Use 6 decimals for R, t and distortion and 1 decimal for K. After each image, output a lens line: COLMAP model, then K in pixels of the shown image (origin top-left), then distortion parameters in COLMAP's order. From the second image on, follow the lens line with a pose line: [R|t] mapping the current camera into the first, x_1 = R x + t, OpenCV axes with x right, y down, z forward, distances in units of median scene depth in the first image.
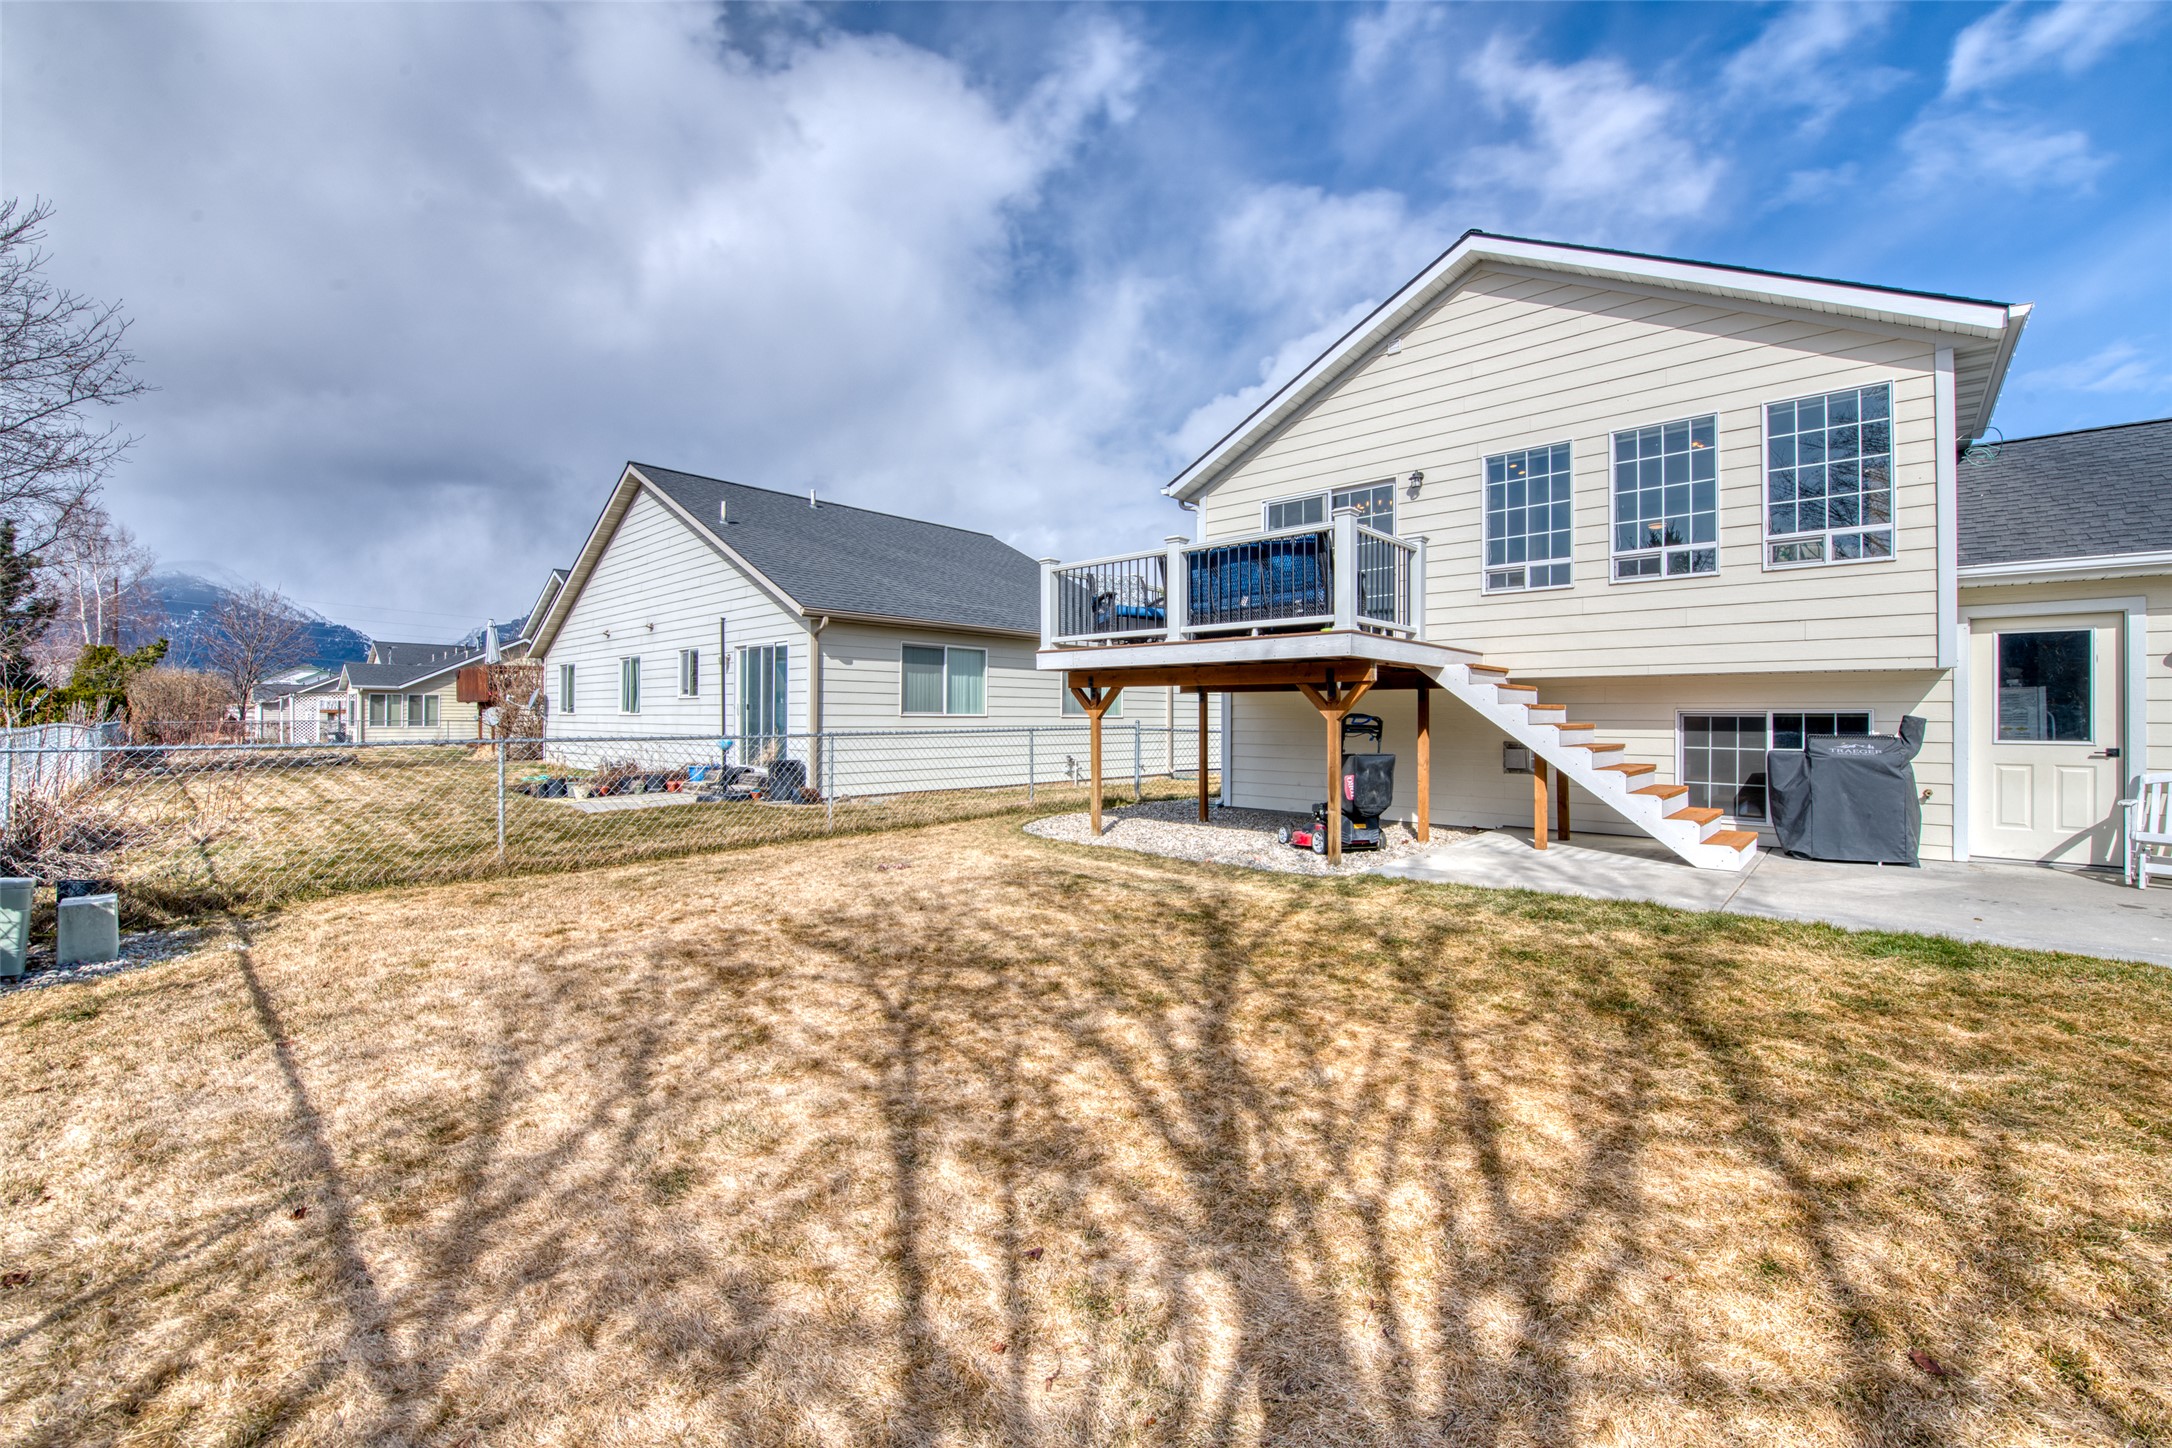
lens RADIAL K [[880.1, 0, 1085.3], [0, 880.1, 717.0], [0, 0, 1]] dist [-0.009668, -0.000124]
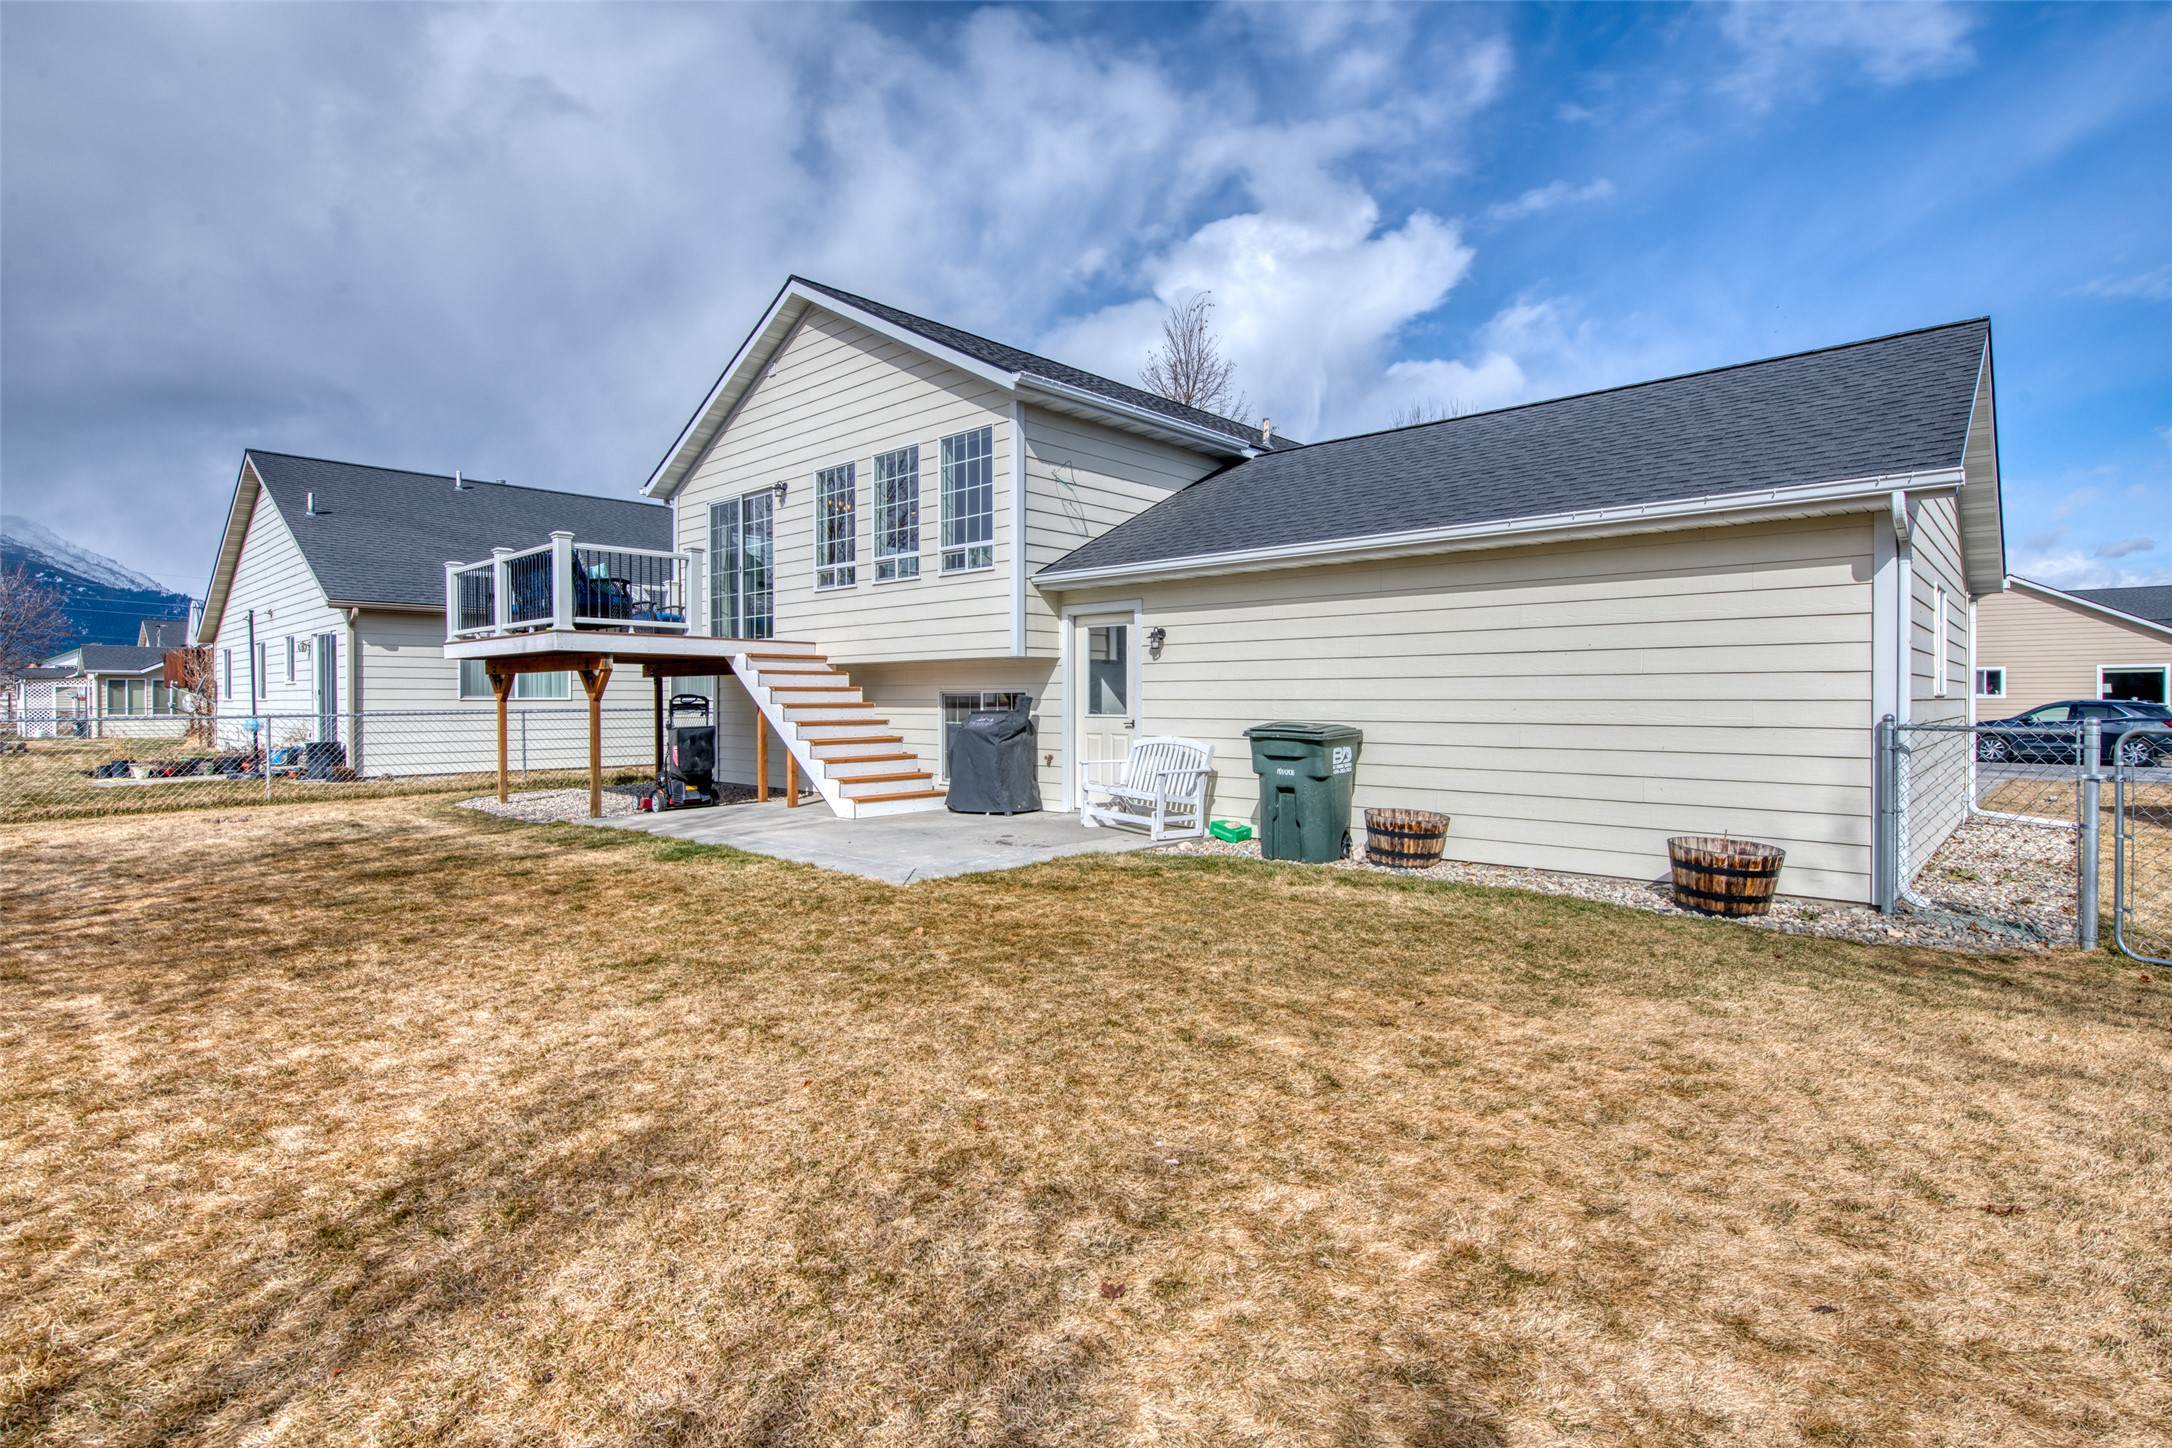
lens RADIAL K [[1084.1, 0, 1086.0], [0, 1084.1, 719.5], [0, 0, 1]] dist [0.001879, 0.001514]
pose [[0.999902, -0.003576, -0.013557, 0.829890], [0.003780, 0.999880, 0.015030, 0.008687], [0.013501, -0.015079, 0.999795, -0.423617]]
